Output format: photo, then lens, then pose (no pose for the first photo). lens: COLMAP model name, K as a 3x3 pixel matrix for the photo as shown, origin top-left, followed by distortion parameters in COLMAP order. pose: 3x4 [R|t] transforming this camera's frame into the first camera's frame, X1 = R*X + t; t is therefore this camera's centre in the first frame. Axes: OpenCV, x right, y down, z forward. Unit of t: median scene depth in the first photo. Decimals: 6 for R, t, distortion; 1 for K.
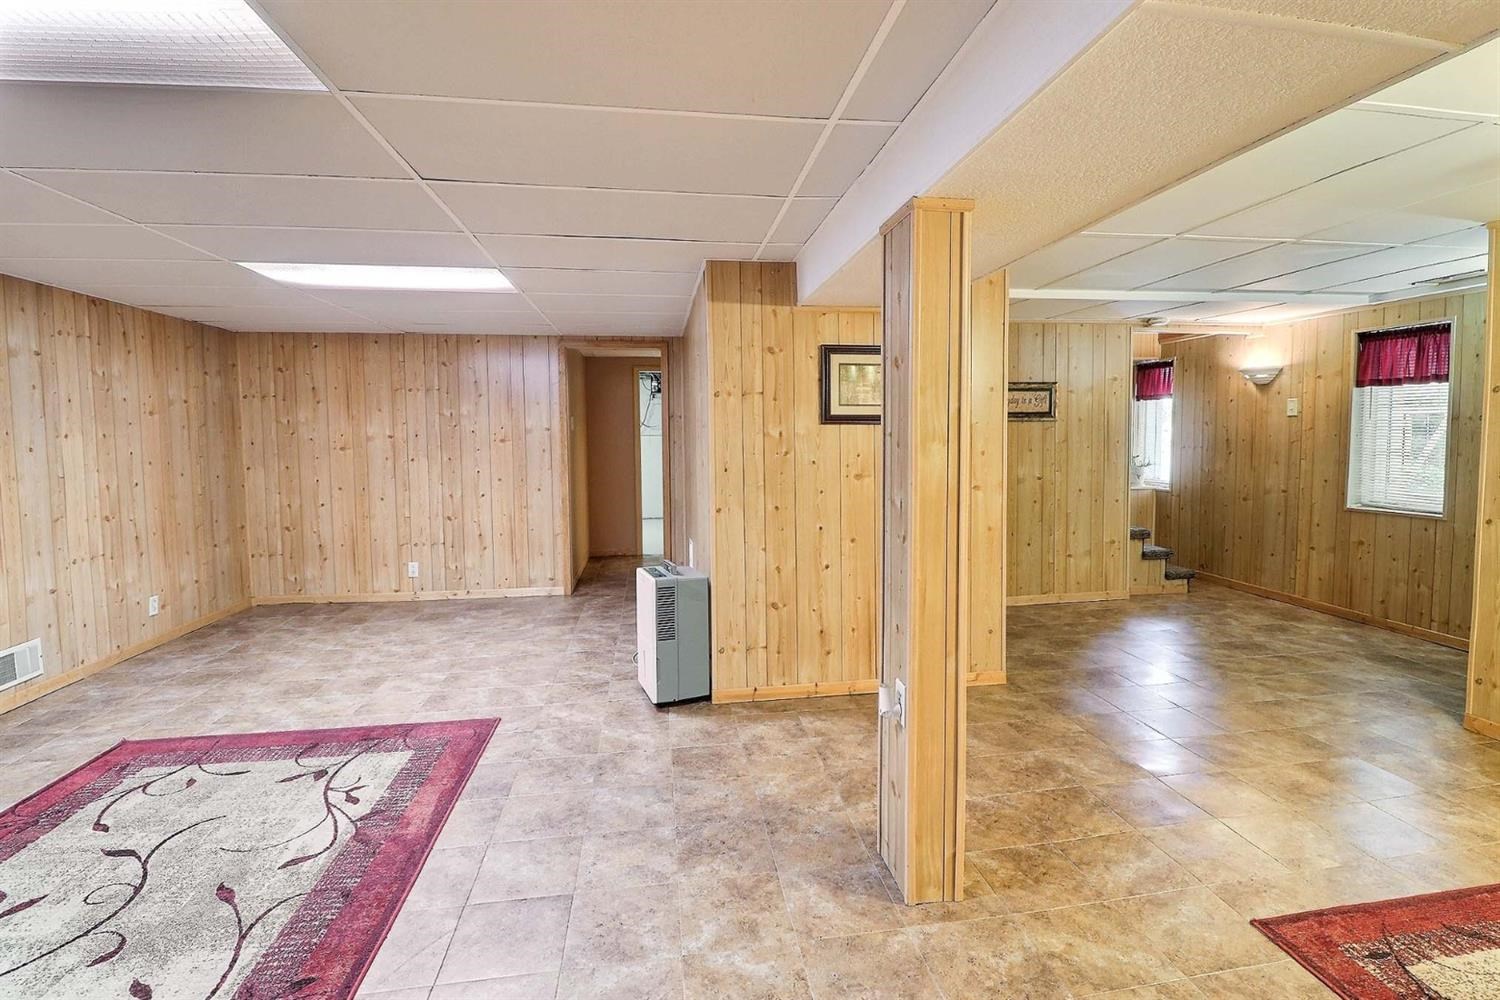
lens RADIAL K [[708.1, 0, 750.3], [0, 708.1, 489.3], [0, 0, 1]] dist [-0.006037, -0.002215]
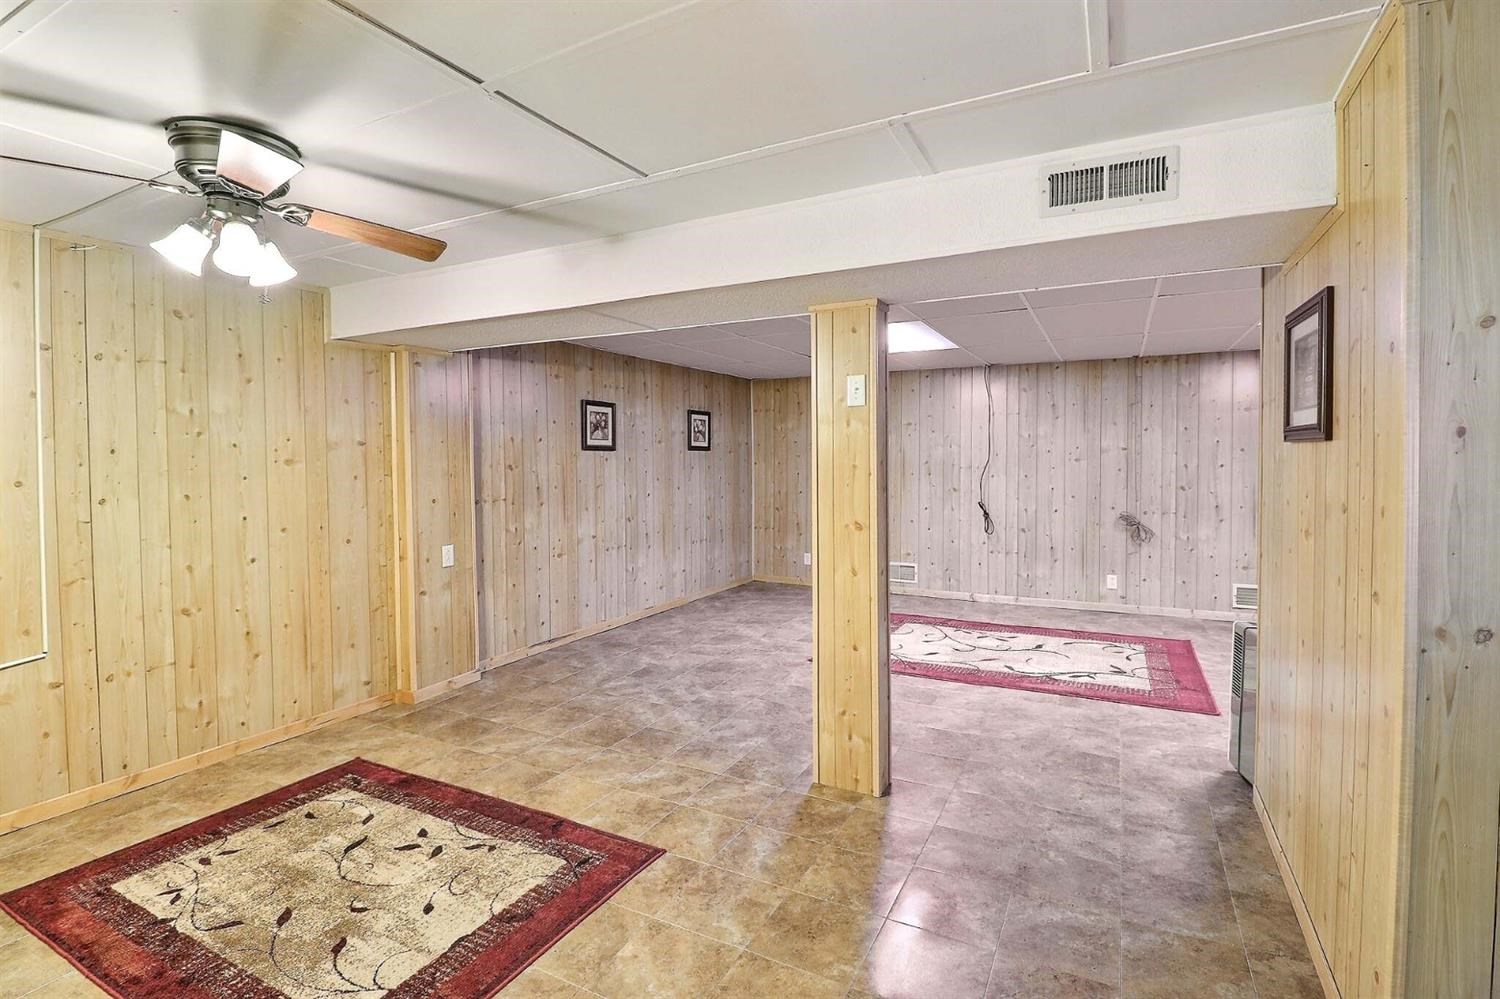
lens RADIAL K [[708.1, 0, 749.7], [0, 708.1, 488.8], [0, 0, 1]] dist [-0.006037, -0.002215]
pose [[-0.591121, 0.045643, -0.805291, 1.187475], [-0.054087, 0.993907, 0.096036, -0.106712], [0.804768, 0.100325, -0.585050, 1.326107]]
